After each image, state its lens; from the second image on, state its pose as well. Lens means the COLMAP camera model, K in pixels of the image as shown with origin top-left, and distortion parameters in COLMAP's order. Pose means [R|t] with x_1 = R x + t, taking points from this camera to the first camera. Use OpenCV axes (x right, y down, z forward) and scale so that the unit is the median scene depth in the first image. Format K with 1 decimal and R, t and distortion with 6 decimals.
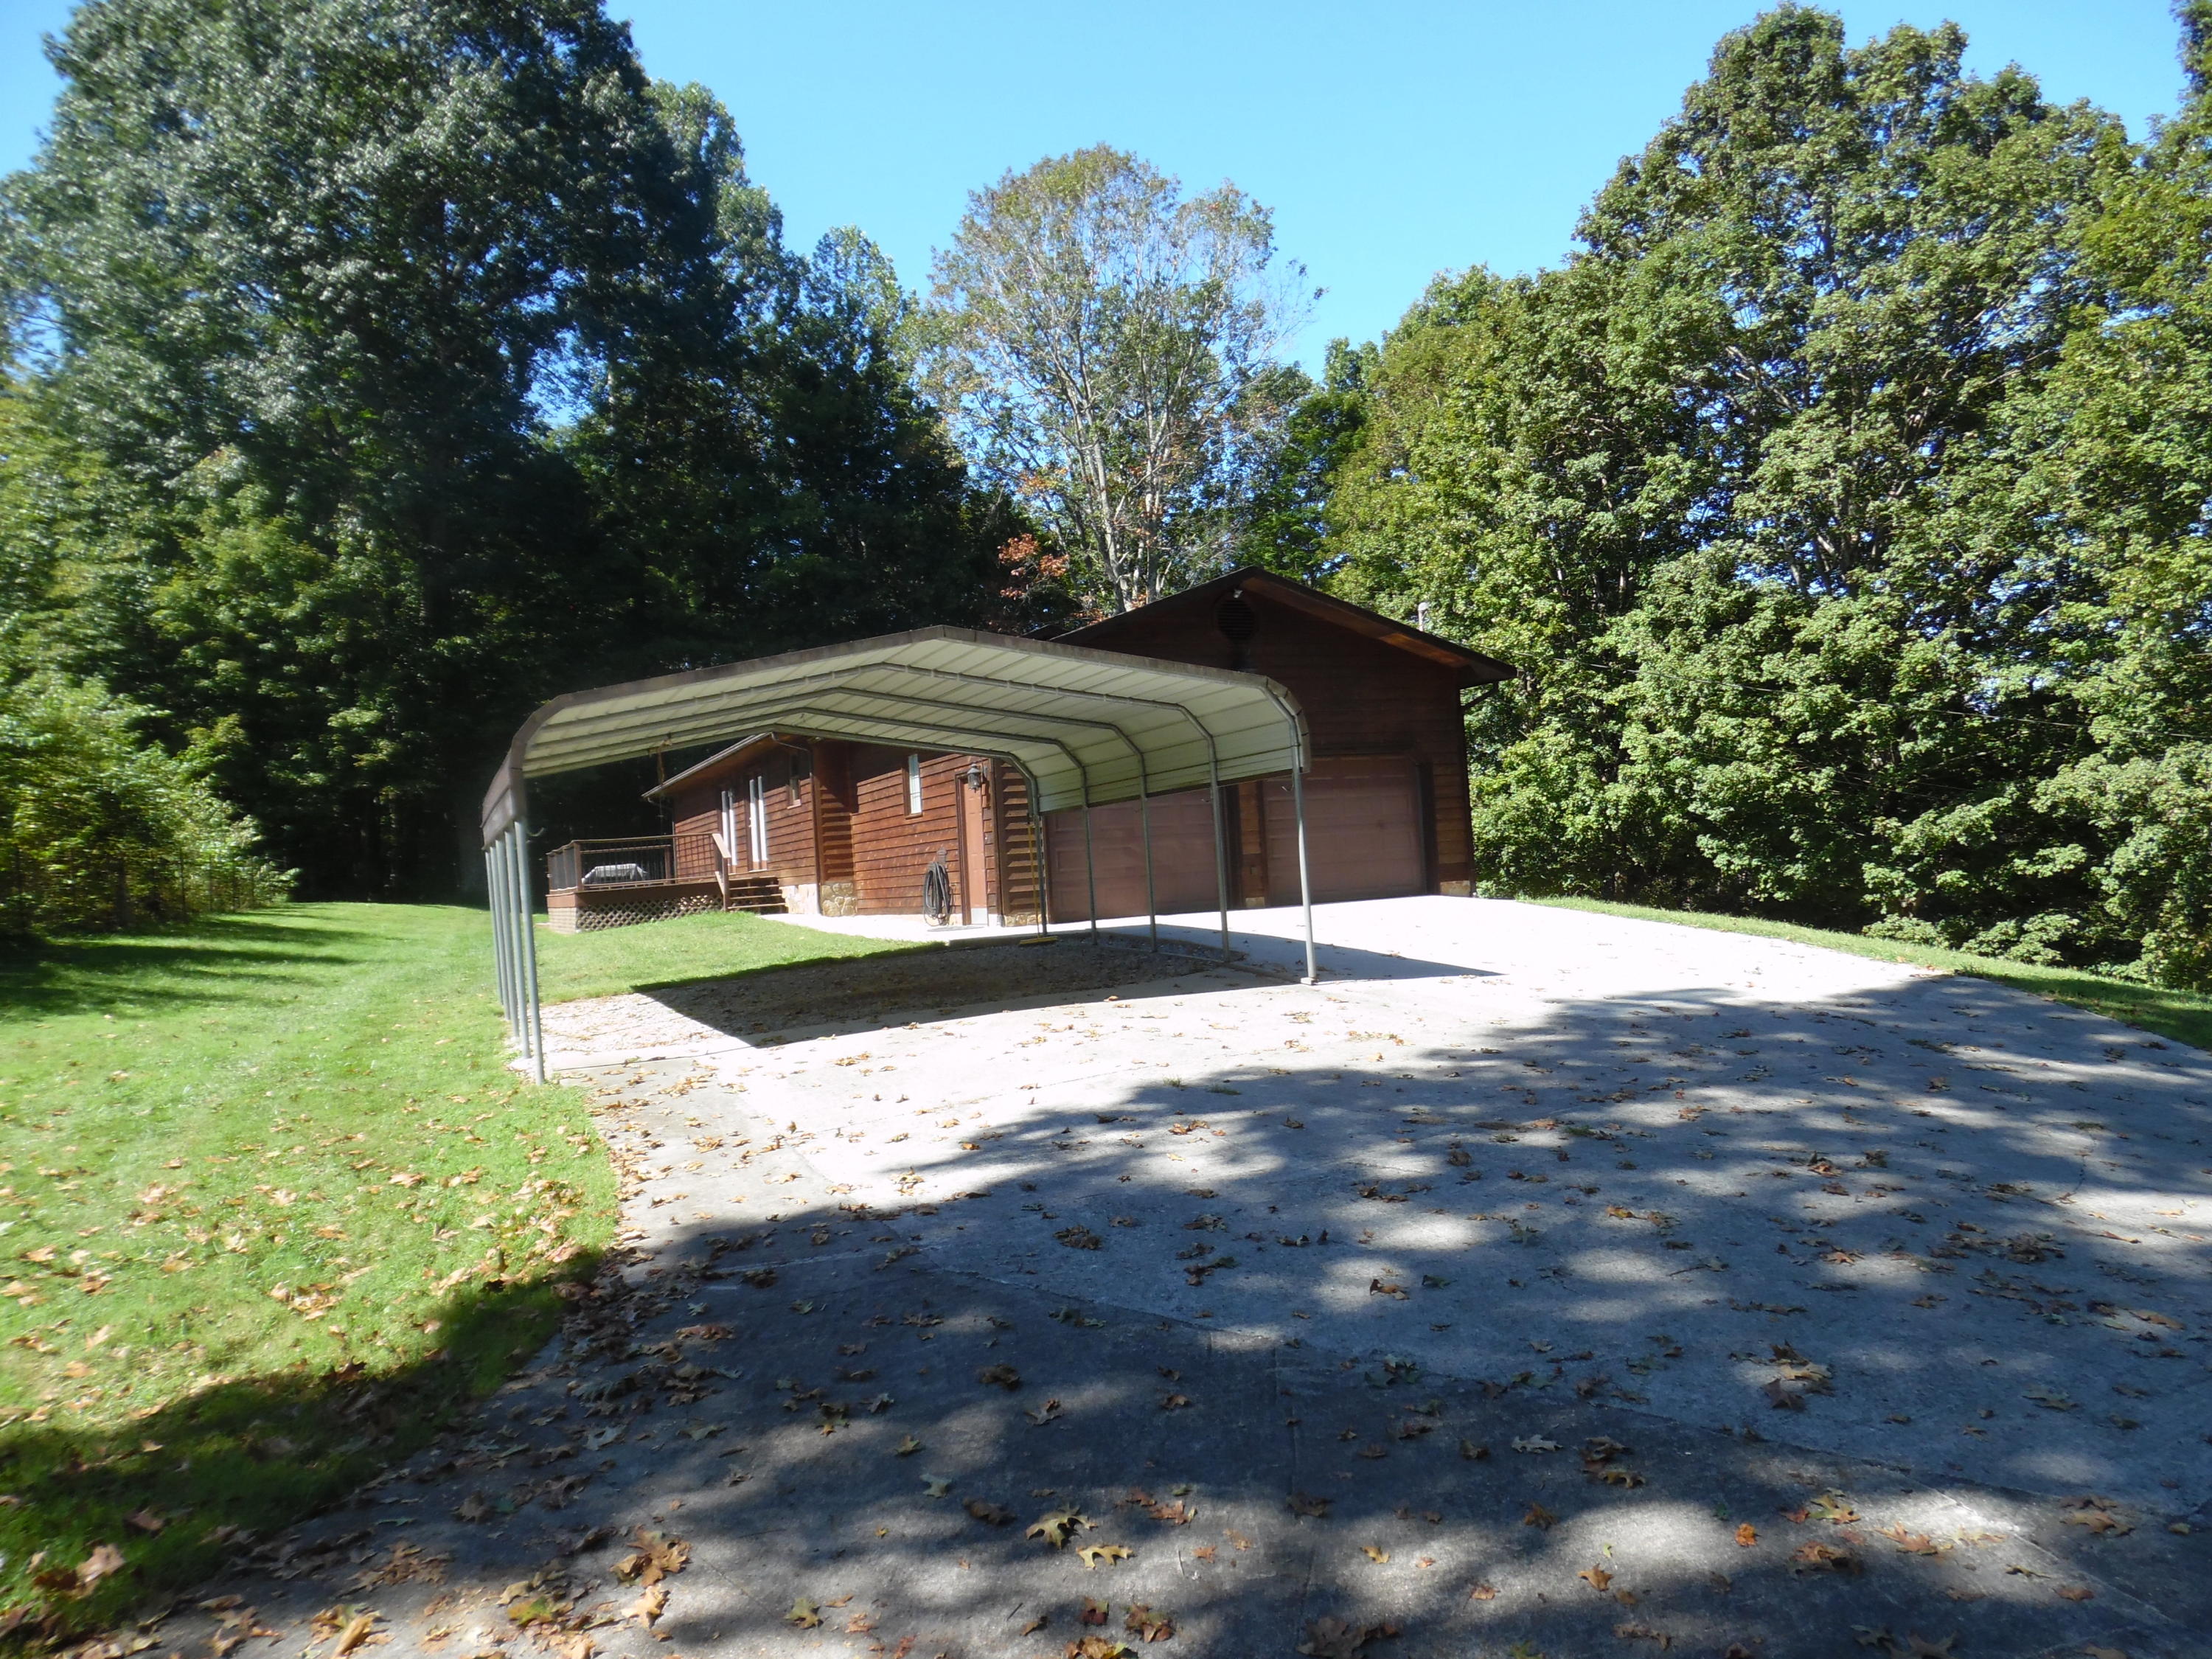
lens RADIAL K [[1556.9, 0, 1101.8], [0, 1556.9, 834.4], [0, 0, 1]] dist [-0.008980, -0.022551]
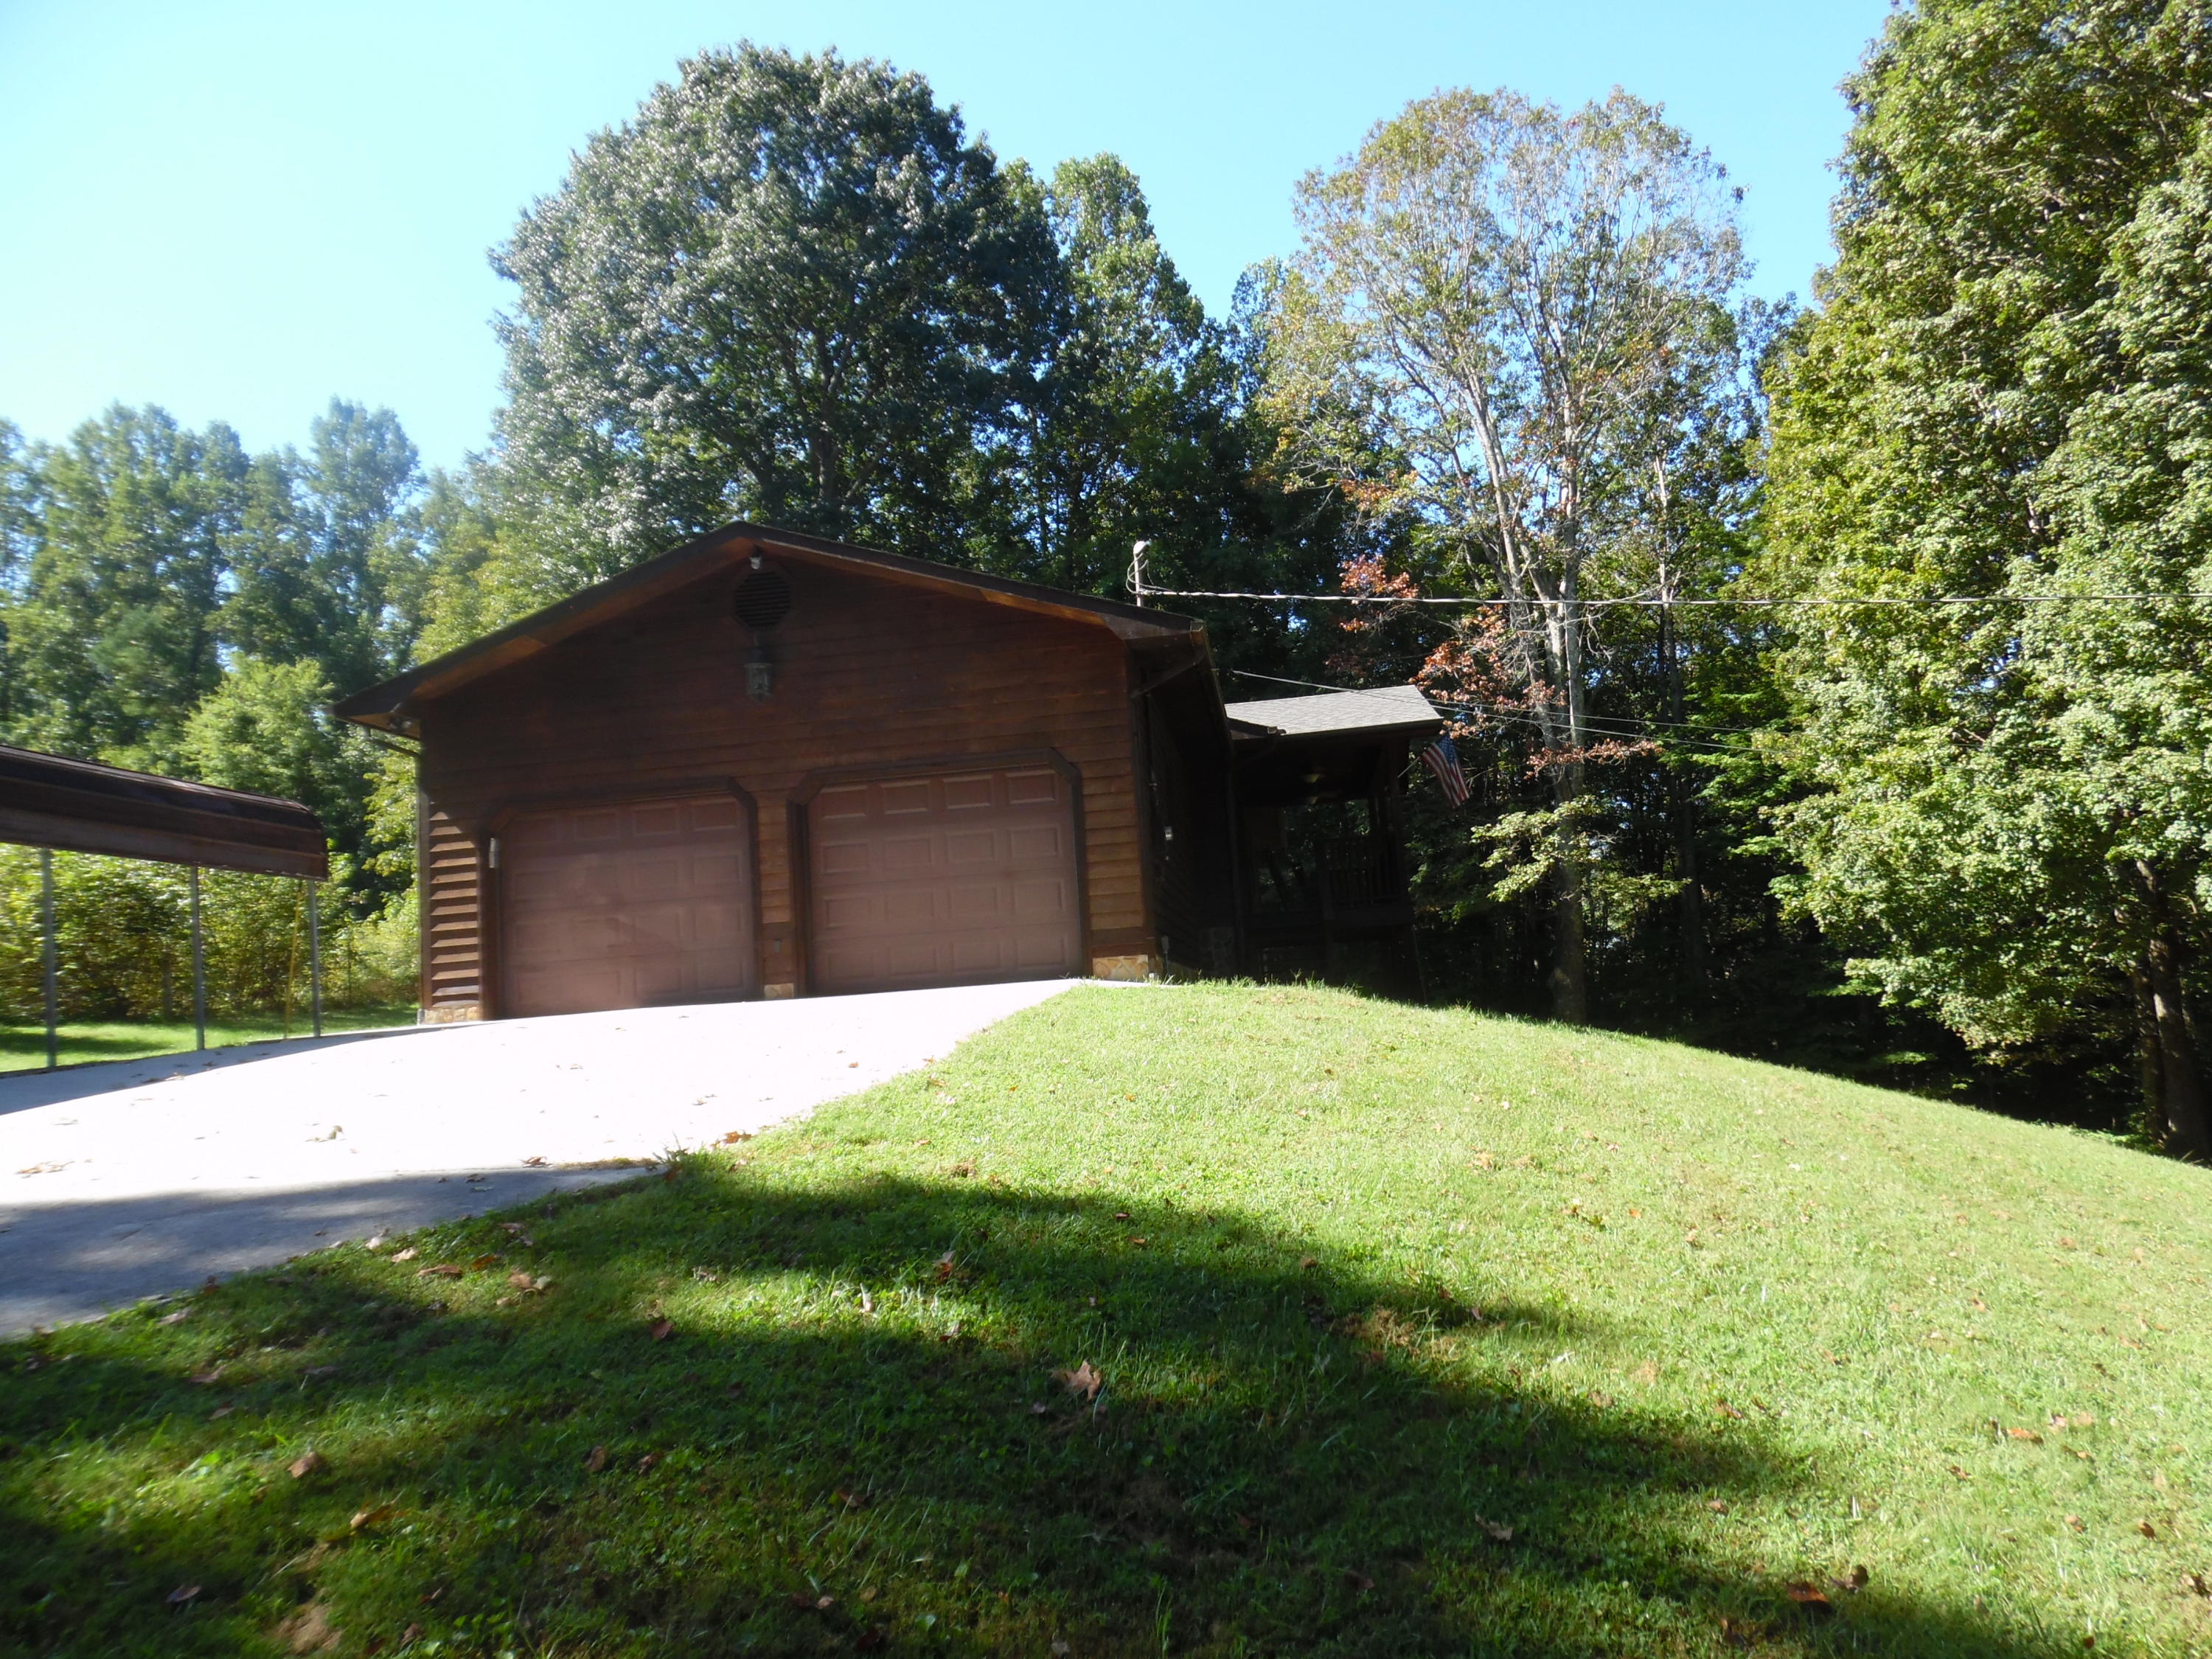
lens RADIAL K [[1556.9, 0, 1101.8], [0, 1556.9, 834.4], [0, 0, 1]] dist [-0.008980, -0.022551]
pose [[0.854419, -0.051700, -0.517006, 0.309185], [0.023270, 0.997846, -0.061328, 0.010455], [0.519063, 0.040369, 0.853782, 0.241061]]
